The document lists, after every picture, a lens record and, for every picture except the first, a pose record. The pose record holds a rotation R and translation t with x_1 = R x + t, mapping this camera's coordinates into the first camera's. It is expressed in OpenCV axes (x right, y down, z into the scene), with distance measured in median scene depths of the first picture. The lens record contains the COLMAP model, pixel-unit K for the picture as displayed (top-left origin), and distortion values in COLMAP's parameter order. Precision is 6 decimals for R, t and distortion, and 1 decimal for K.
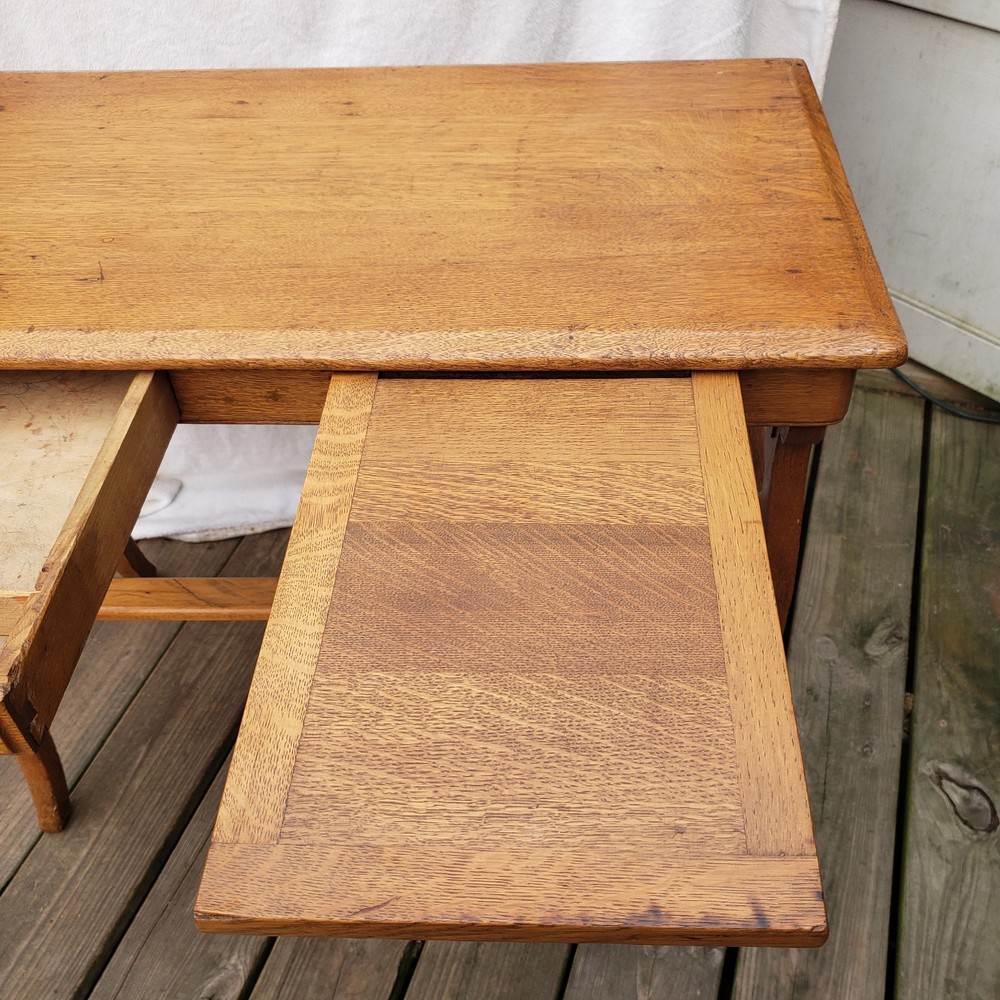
lens RADIAL K [[1056.7, 0, 522.3], [0, 1056.7, 519.8], [0, 0, 1]] dist [0.009701, 0.000000]
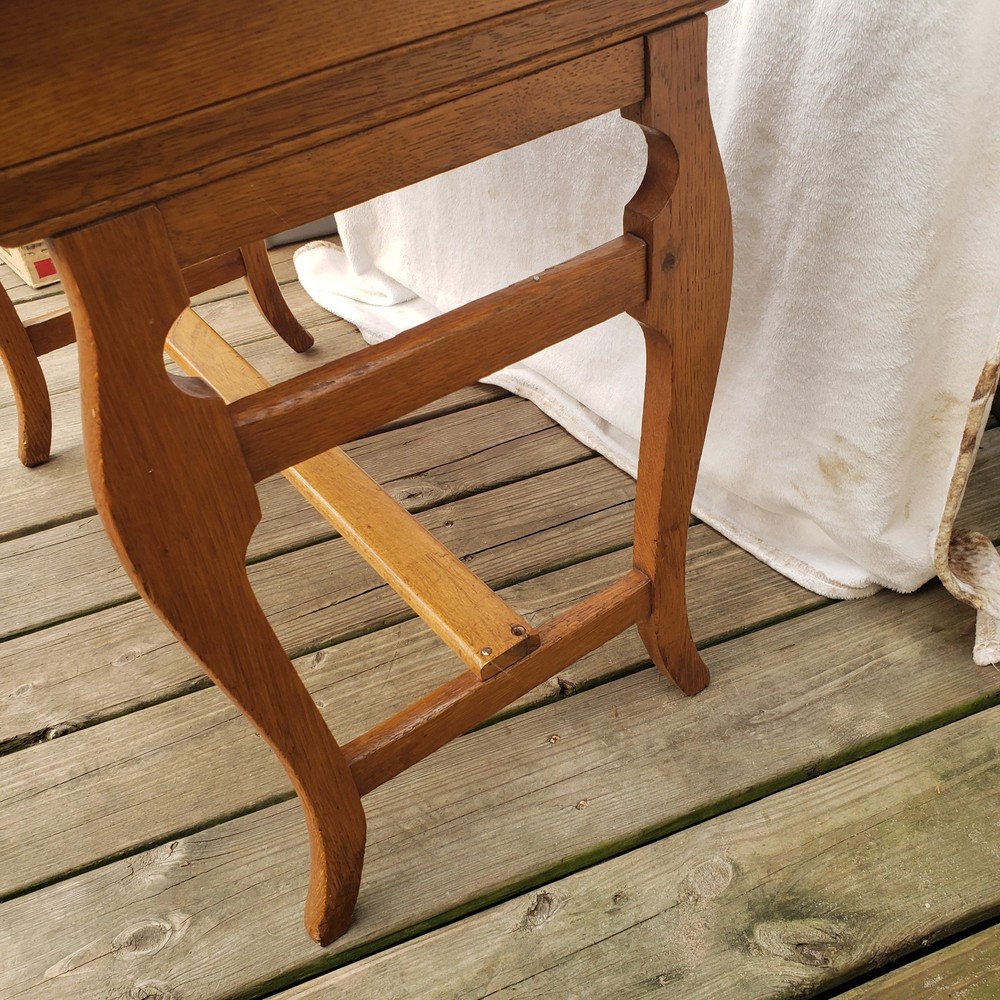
lens RADIAL K [[1056.7, 0, 506.1], [0, 1056.7, 500.7], [0, 0, 1]] dist [0.009701, 0.000000]
pose [[0.610154, 0.504957, -0.610516, 0.583731], [-0.509060, 0.840332, 0.186279, -0.136906], [0.607099, 0.197130, 0.769786, 0.516870]]
